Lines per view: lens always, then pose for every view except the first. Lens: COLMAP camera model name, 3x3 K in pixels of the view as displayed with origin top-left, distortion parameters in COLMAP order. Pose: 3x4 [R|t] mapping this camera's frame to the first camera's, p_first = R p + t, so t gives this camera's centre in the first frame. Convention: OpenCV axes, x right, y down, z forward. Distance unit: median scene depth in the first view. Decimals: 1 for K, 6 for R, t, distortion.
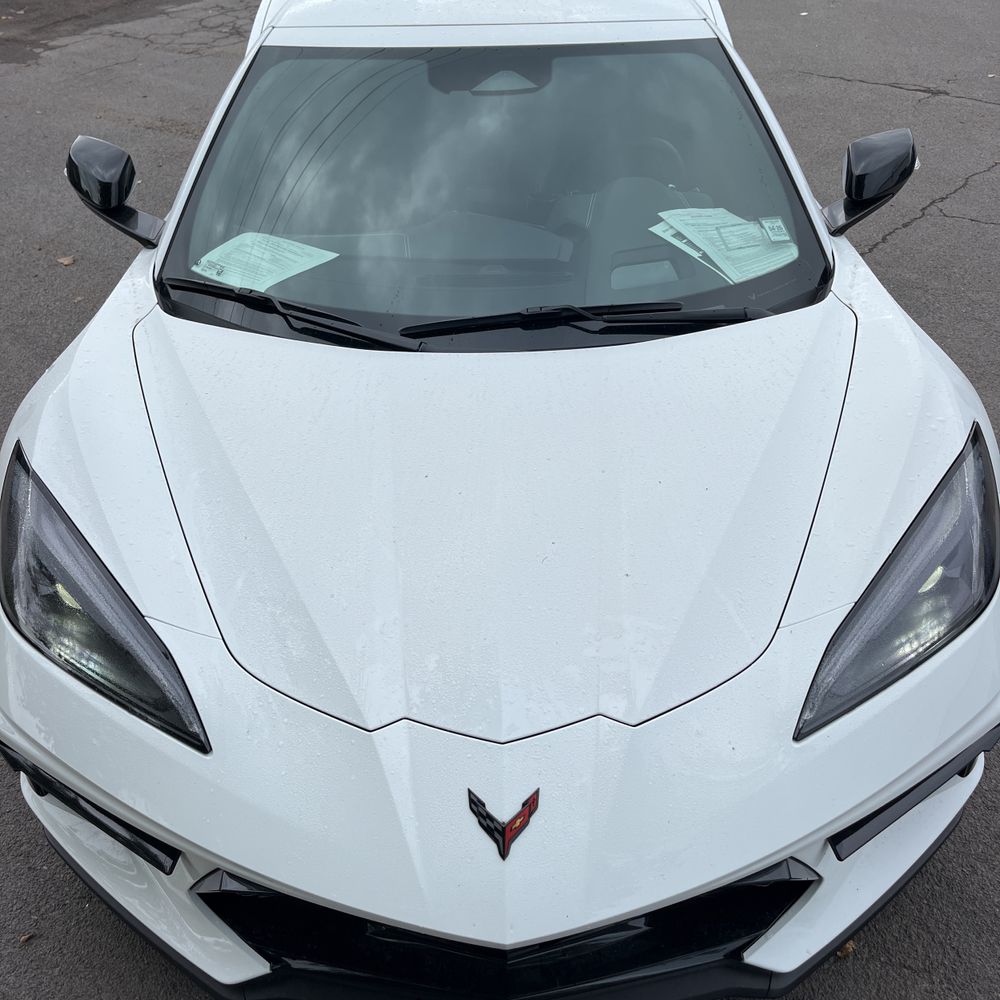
lens RADIAL K [[1022.6, 0, 499.8], [0, 1022.6, 500.0], [0, 0, 1]] dist [0.015405, 0.000000]
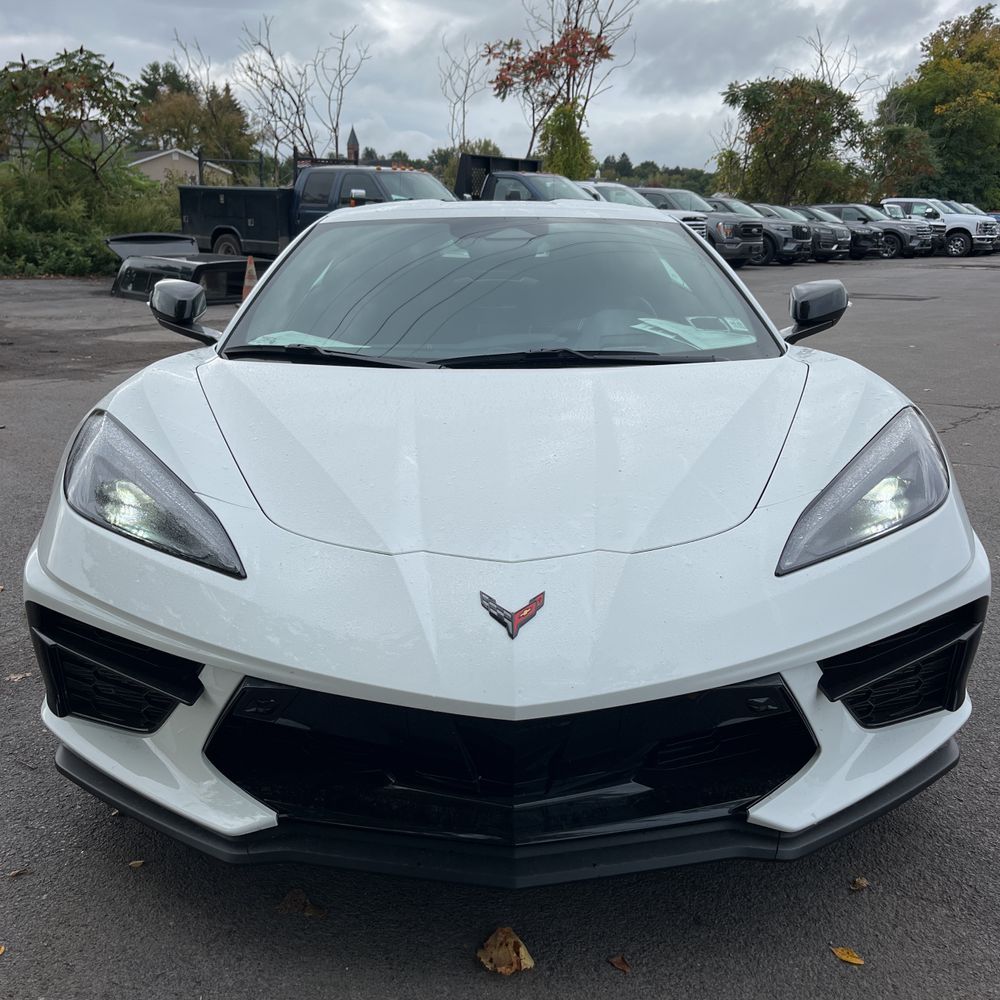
lens RADIAL K [[1022.6, 0, 497.8], [0, 1022.6, 492.2], [0, 0, 1]] dist [0.015405, 0.000000]
pose [[0.999919, 0.012737, -0.000412, -0.011634], [-0.011901, 0.921782, -0.387526, 0.548117], [-0.004556, 0.387500, 0.921858, -0.044170]]
